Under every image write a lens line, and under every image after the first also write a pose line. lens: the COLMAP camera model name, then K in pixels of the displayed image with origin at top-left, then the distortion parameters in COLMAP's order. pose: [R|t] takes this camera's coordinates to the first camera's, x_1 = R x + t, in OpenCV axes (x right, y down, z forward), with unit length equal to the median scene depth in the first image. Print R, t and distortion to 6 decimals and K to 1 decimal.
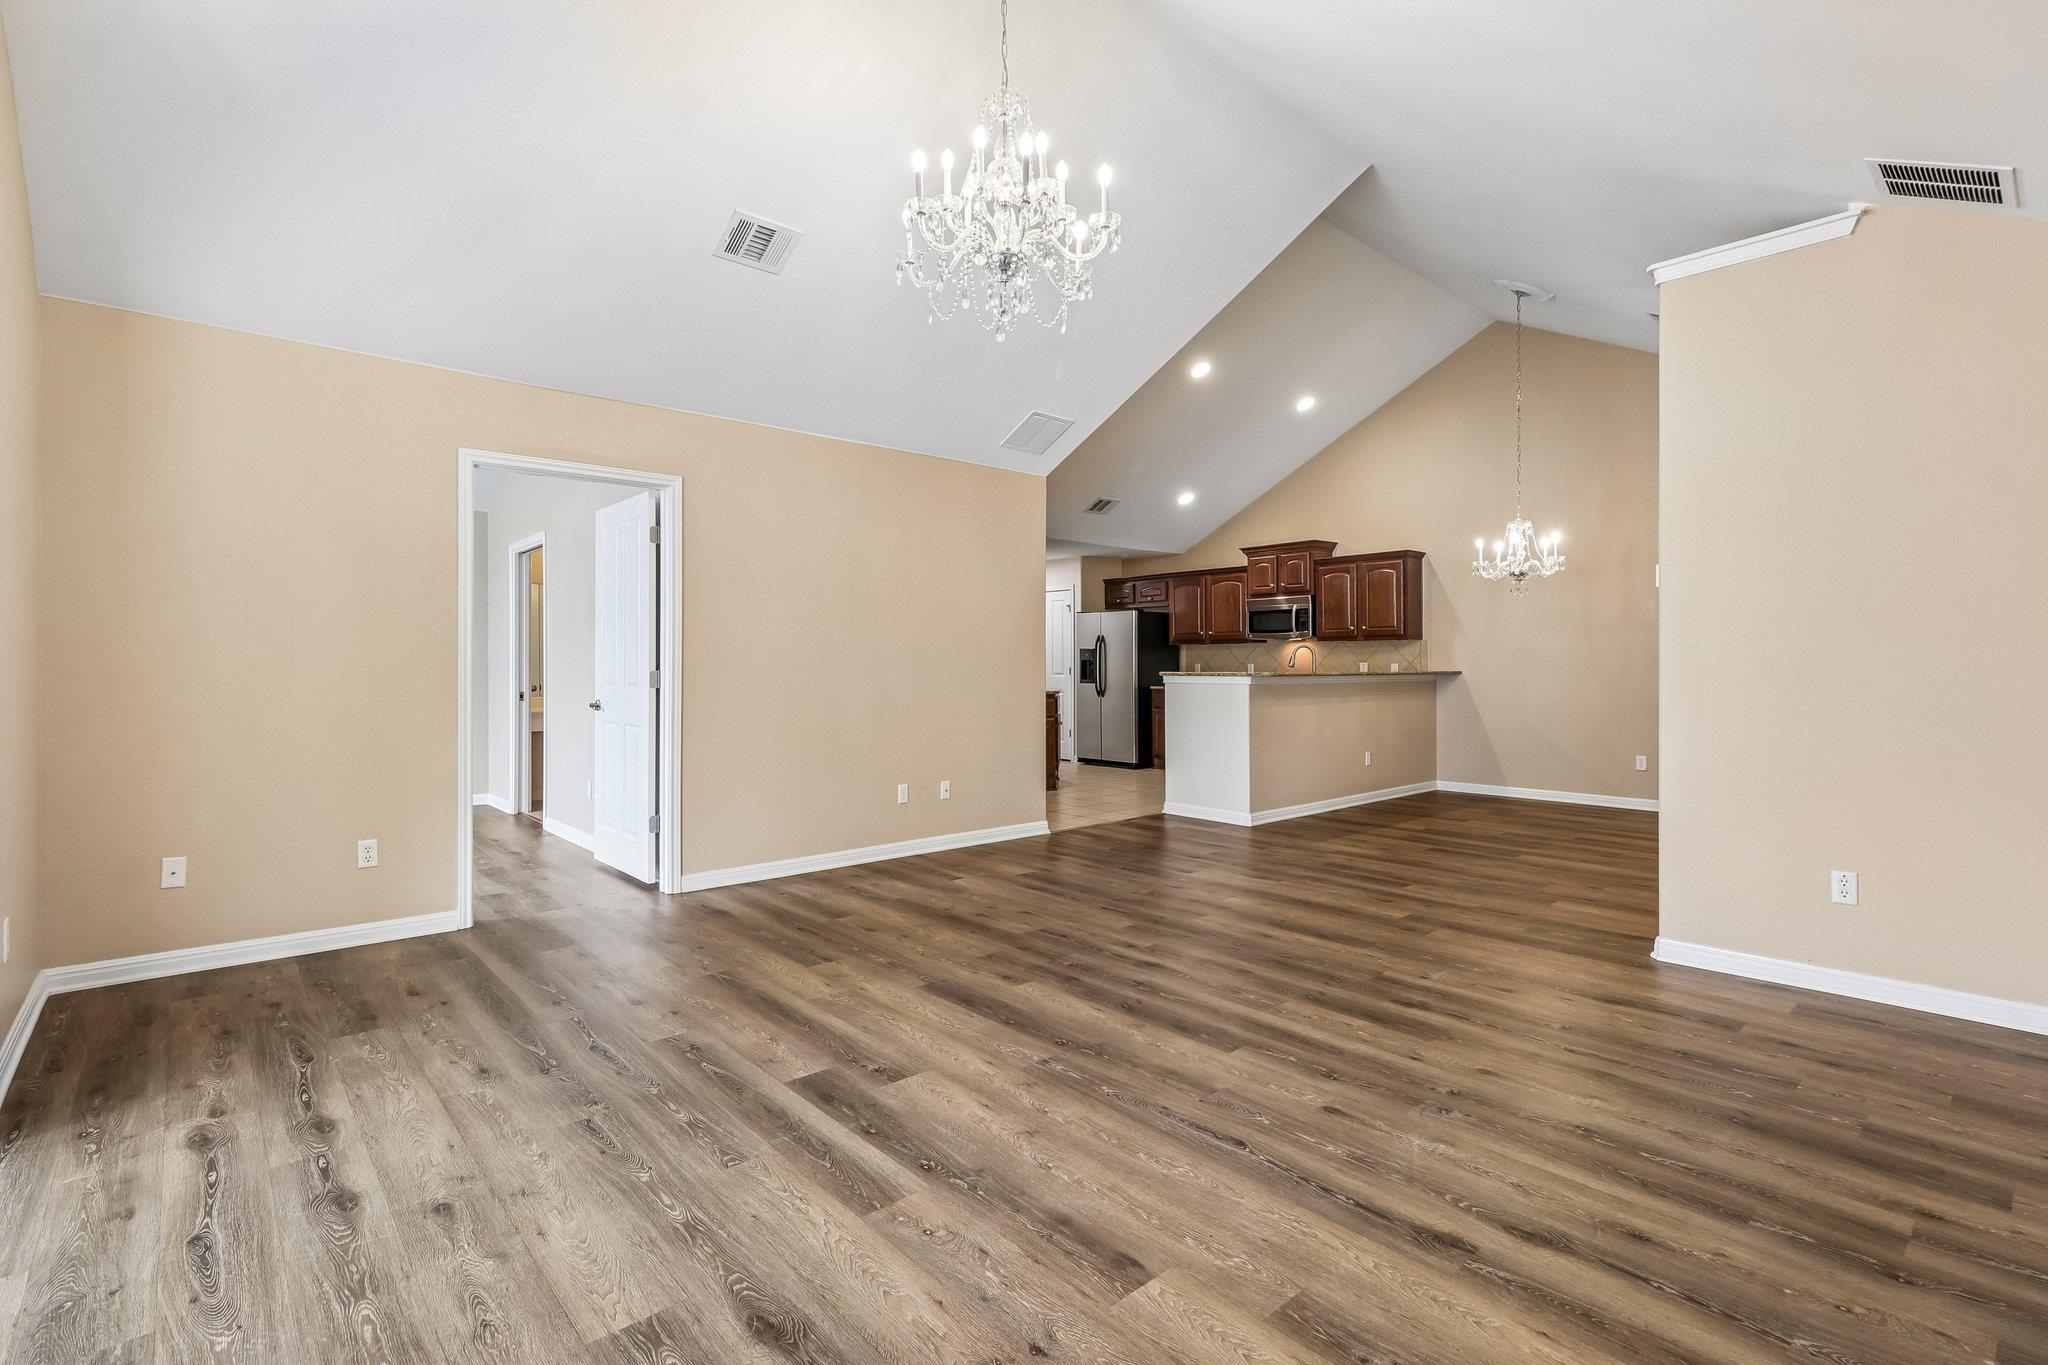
lens RADIAL K [[941.8, 0, 1018.5], [0, 941.8, 665.1], [0, 0, 1]] dist [0.001897, -0.000515]
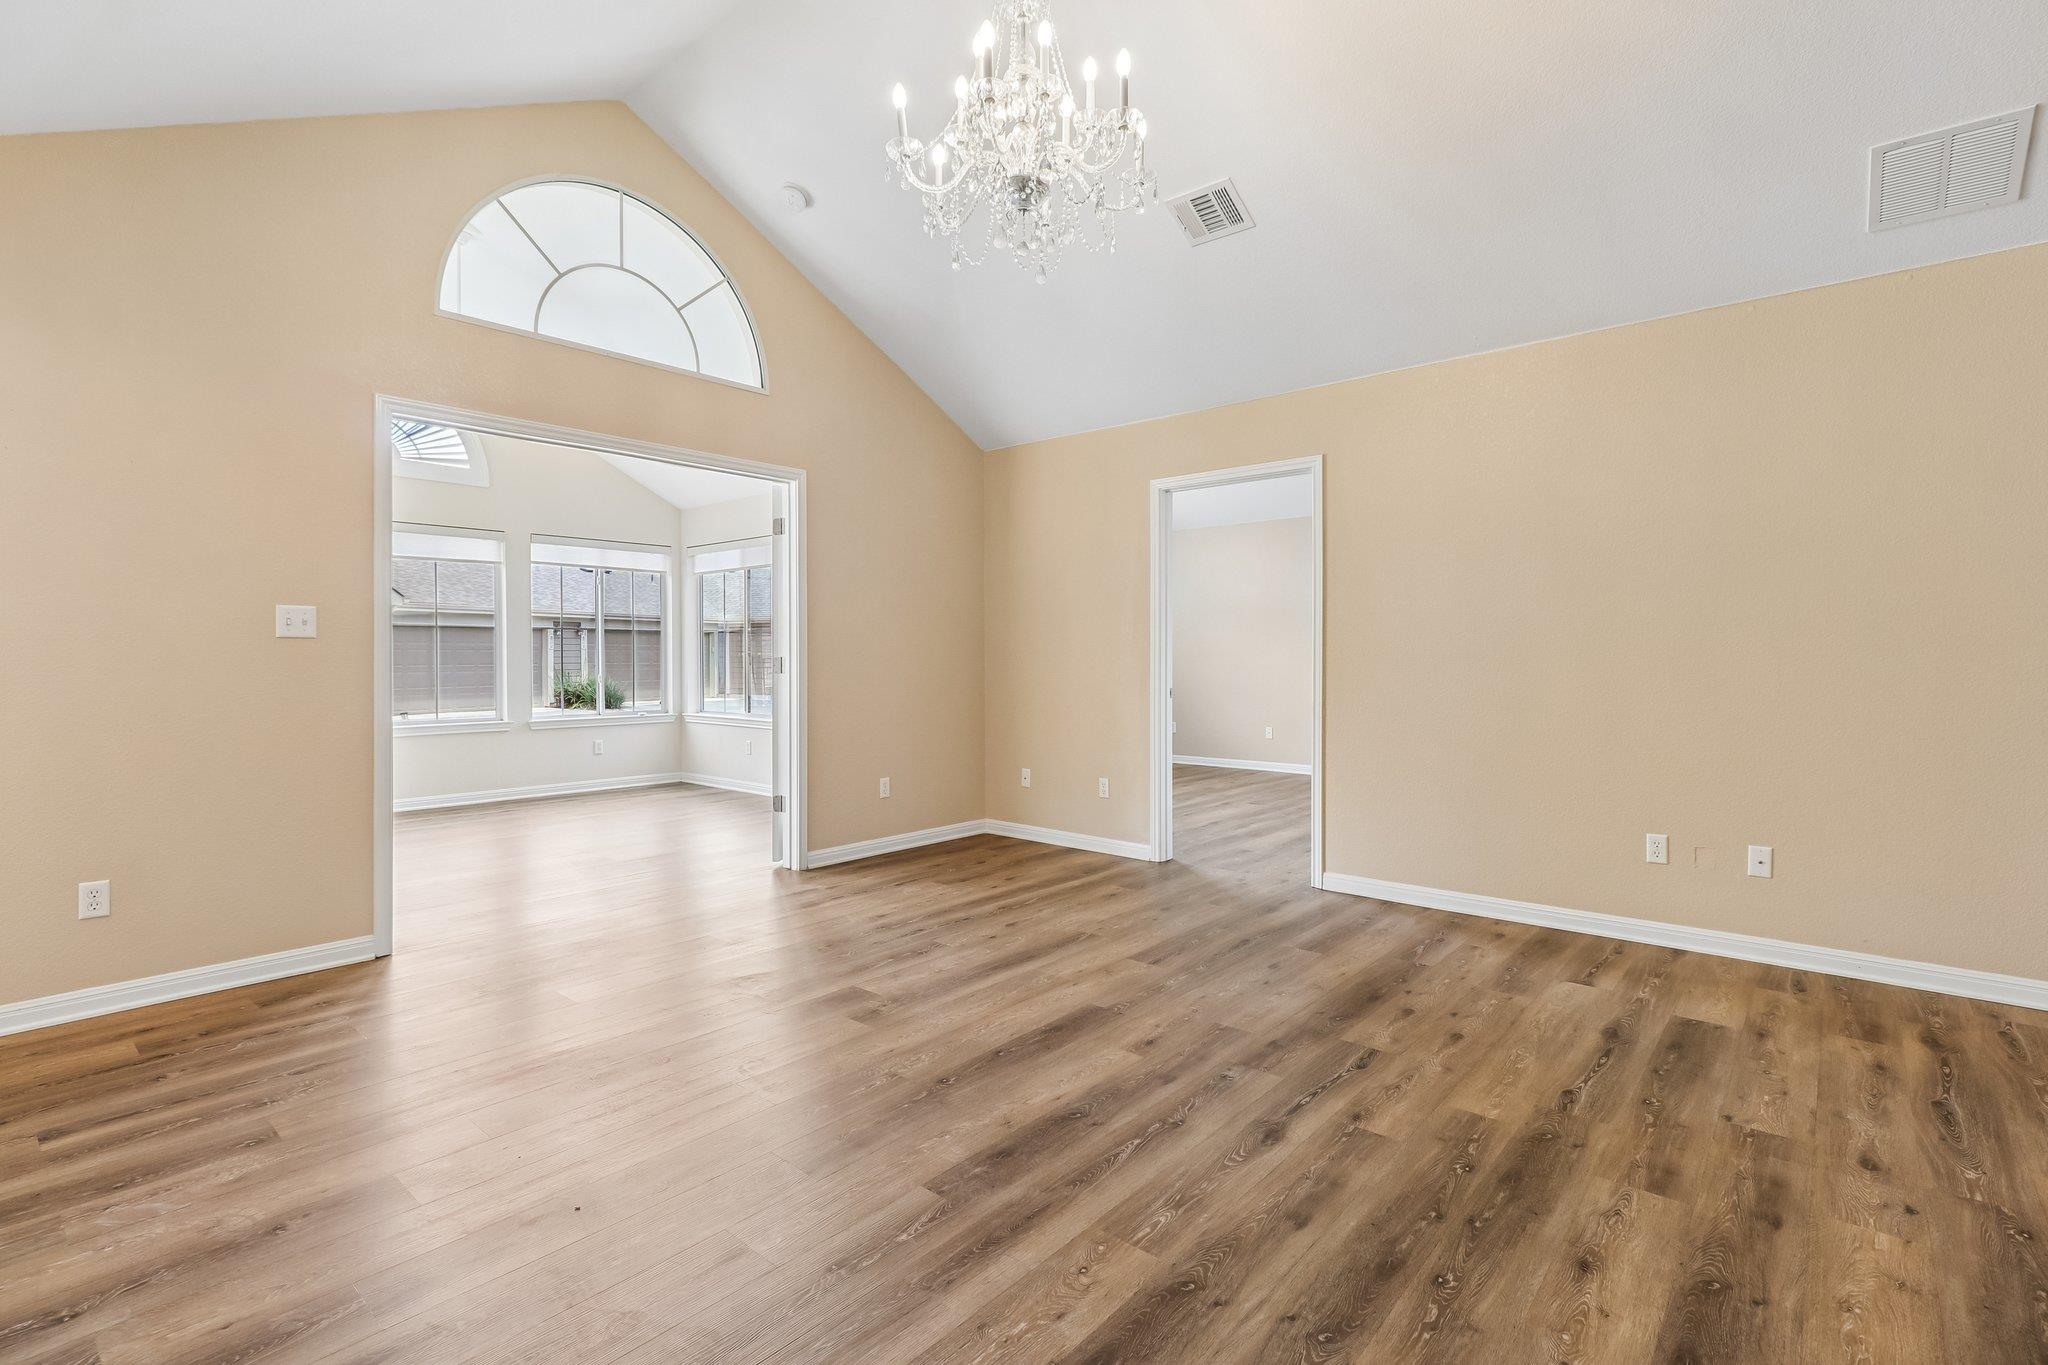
lens RADIAL K [[941.8, 0, 1018.5], [0, 941.8, 665.1], [0, 0, 1]] dist [0.001897, -0.000515]
pose [[0.133060, 0.011482, -0.991042, 0.797995], [0.003353, 0.999922, 0.012035, 0.001585], [0.991102, -0.004924, 0.133011, 0.823911]]
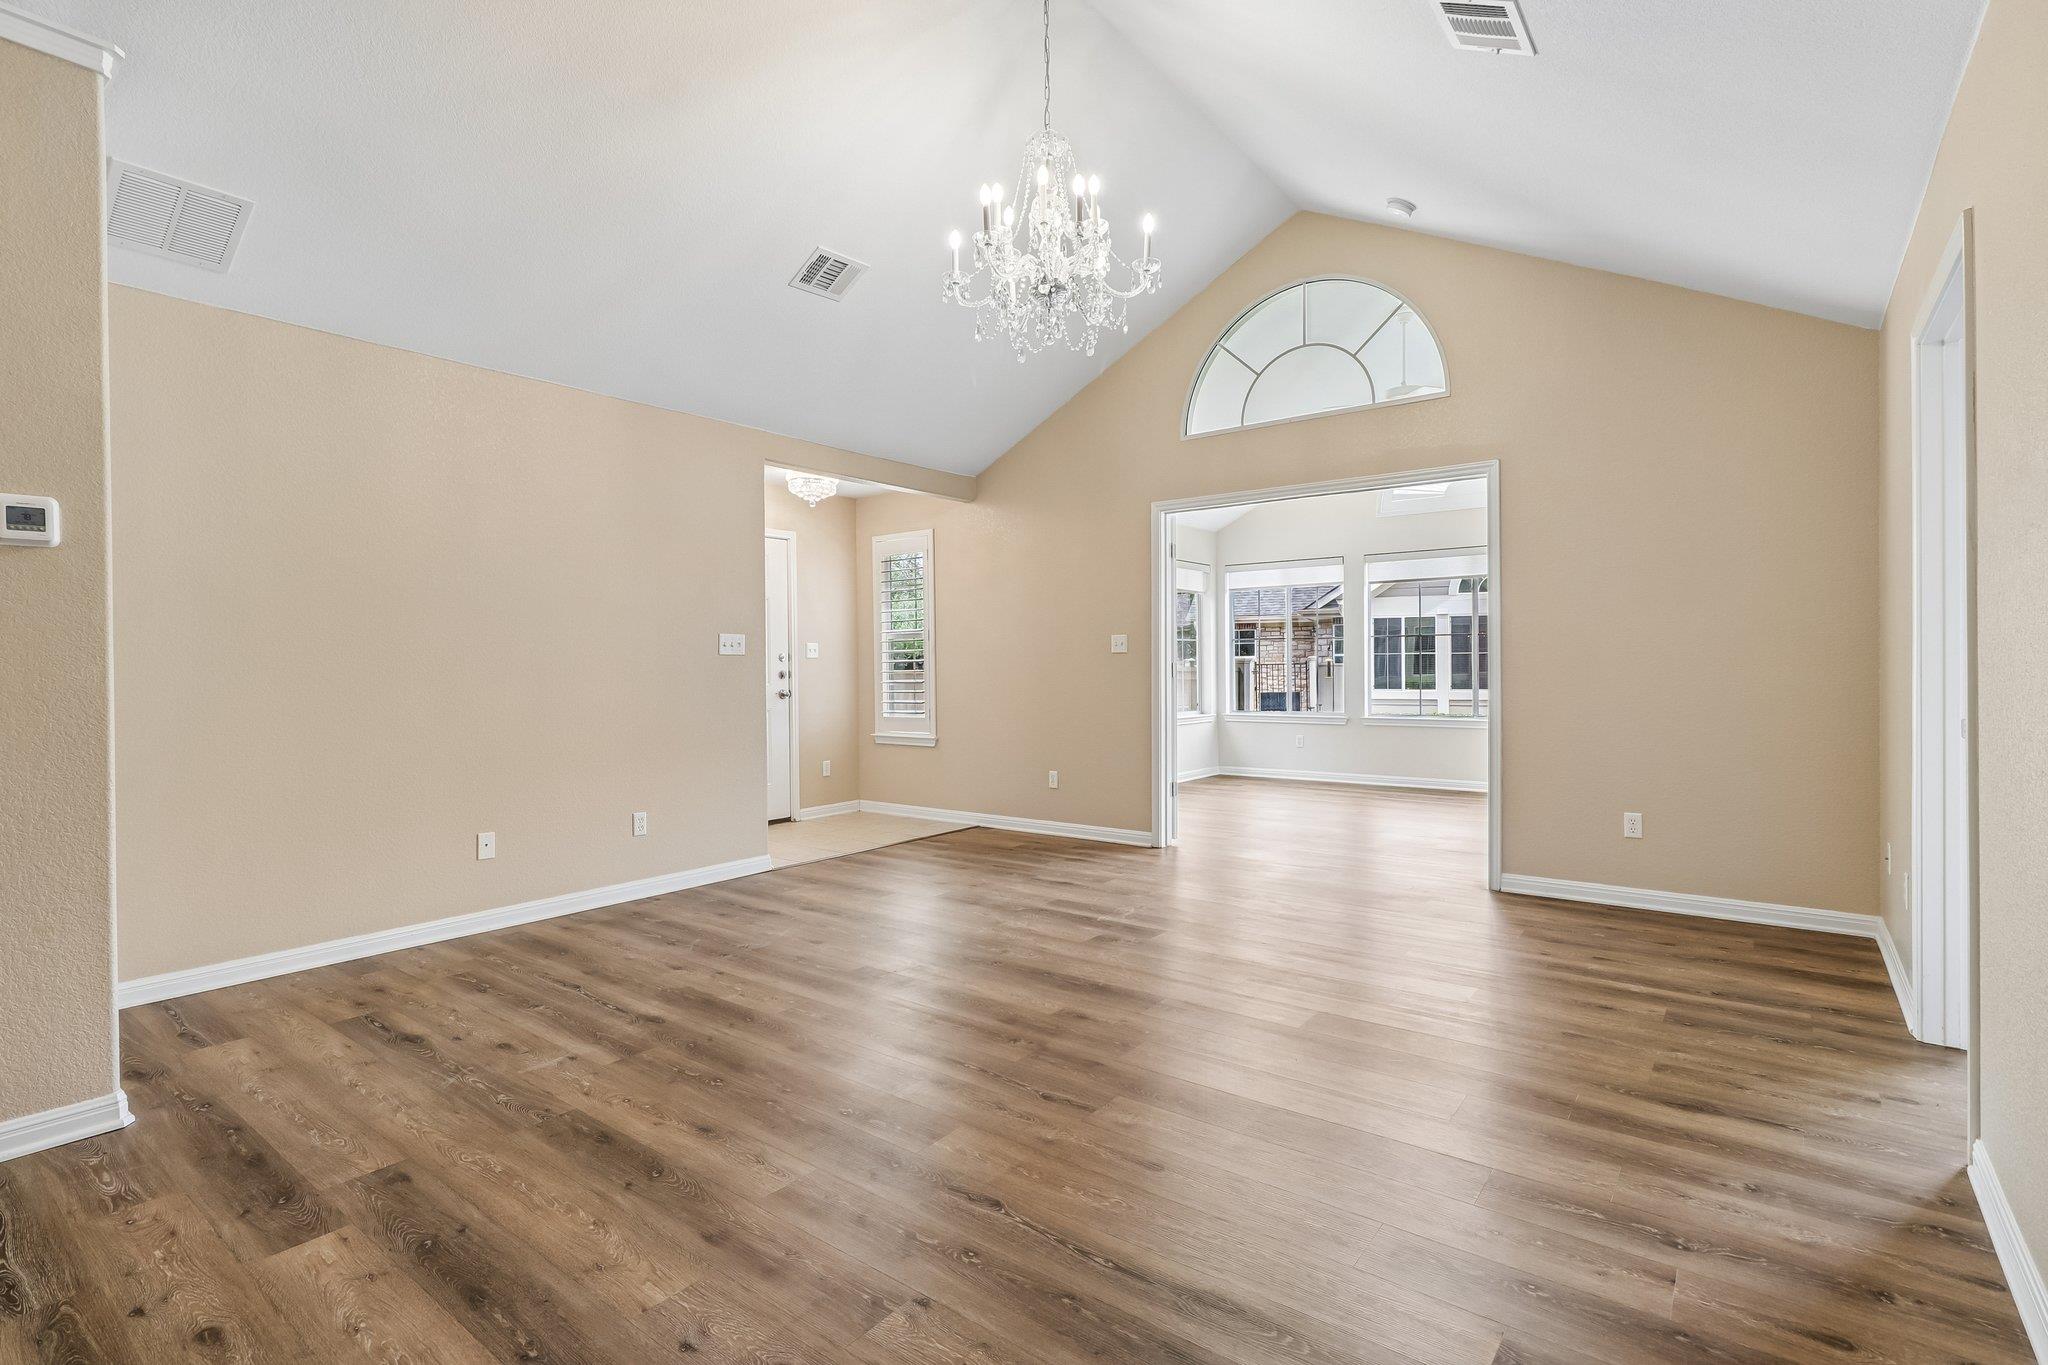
lens RADIAL K [[962.5, 0, 1027.3], [0, 962.5, 669.4], [0, 0, 1]] dist [0.002487, 0.000067]
pose [[-0.979998, 0.011283, -0.198685, 0.221584], [0.010921, 0.999936, 0.002920, 0.005619], [0.198705, 0.000692, -0.980059, 1.958056]]
